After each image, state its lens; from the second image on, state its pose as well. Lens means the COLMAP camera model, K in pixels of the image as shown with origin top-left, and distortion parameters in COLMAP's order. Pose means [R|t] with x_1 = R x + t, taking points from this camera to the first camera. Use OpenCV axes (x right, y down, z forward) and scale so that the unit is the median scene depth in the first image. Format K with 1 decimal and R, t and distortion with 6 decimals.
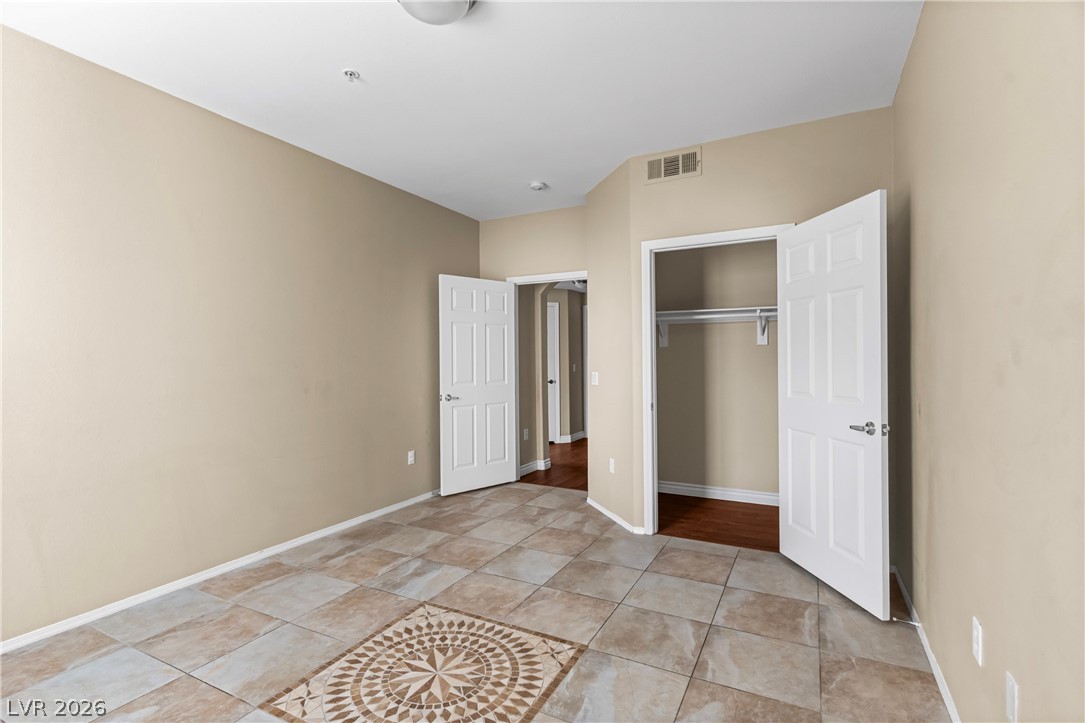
lens RADIAL K [[516.3, 0, 545.2], [0, 516.3, 357.7], [0, 0, 1]] dist [0.002427, -0.000108]
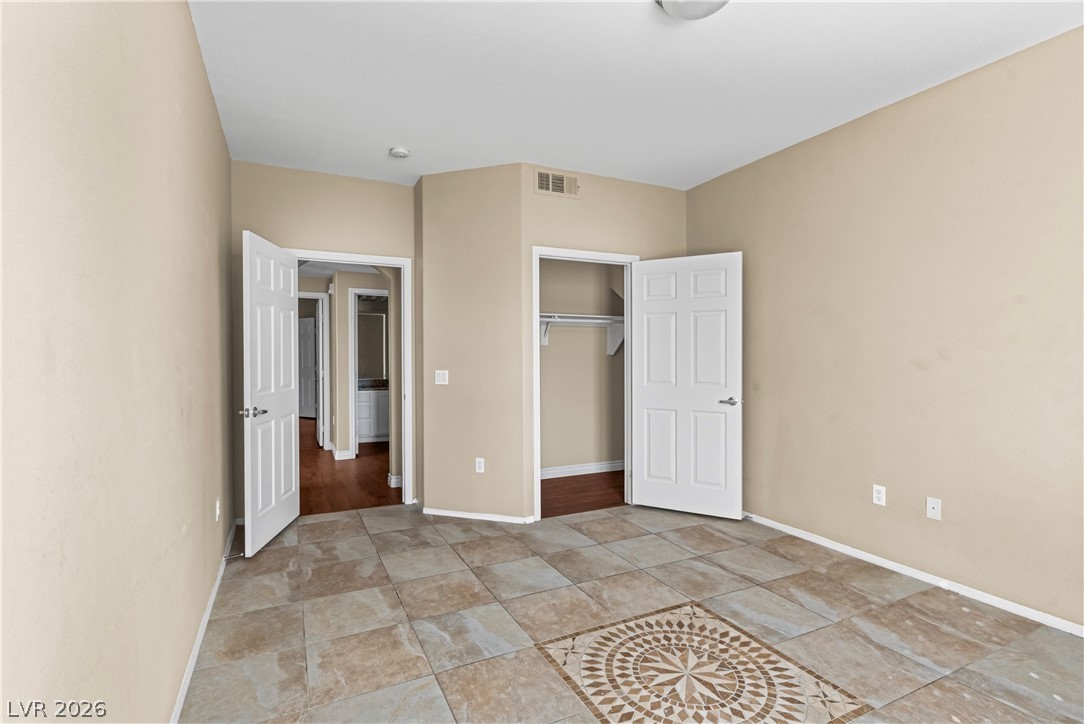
lens RADIAL K [[515.8, 0, 544.7], [0, 515.8, 358.2], [0, 0, 1]] dist [0.002427, -0.000108]
pose [[0.586227, 0.001473, 0.810146, -1.002186], [-0.004687, 0.999988, 0.001574, 0.004996], [-0.810134, -0.004719, 0.586226, 0.550522]]
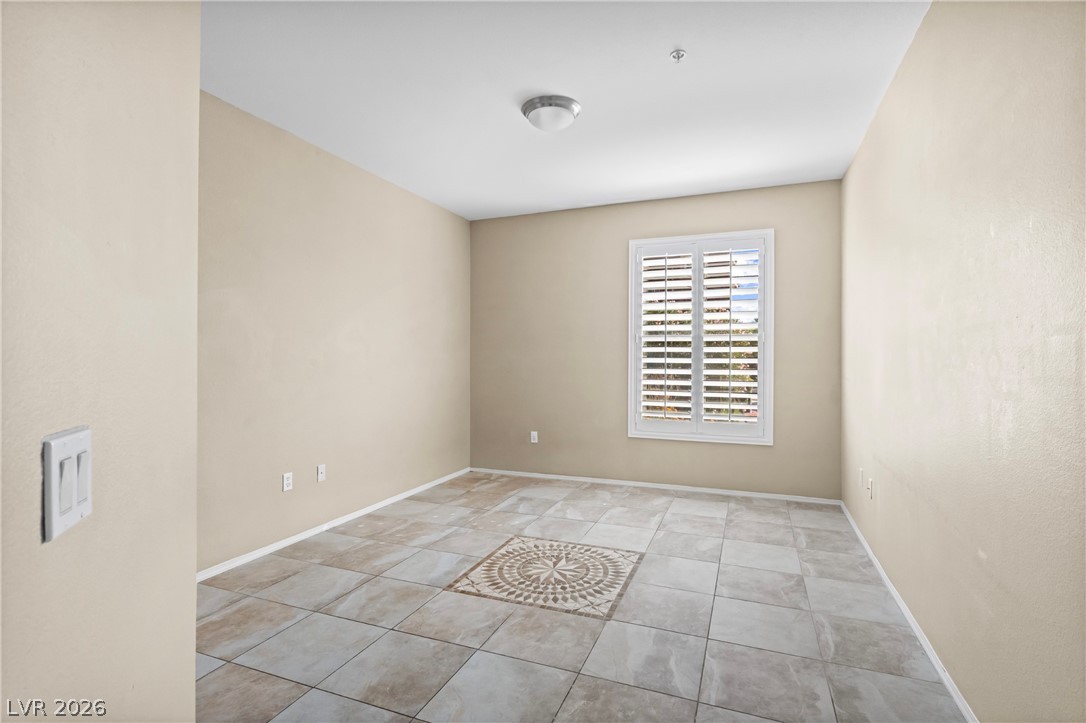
lens RADIAL K [[516.8, 0, 545.7], [0, 516.8, 357.7], [0, 0, 1]] dist [0.002427, -0.000108]
pose [[-0.995012, 0.005732, -0.099594, -0.037707], [0.005859, 0.999982, -0.000985, 0.011009], [0.099587, -0.001564, -0.995028, 2.099700]]
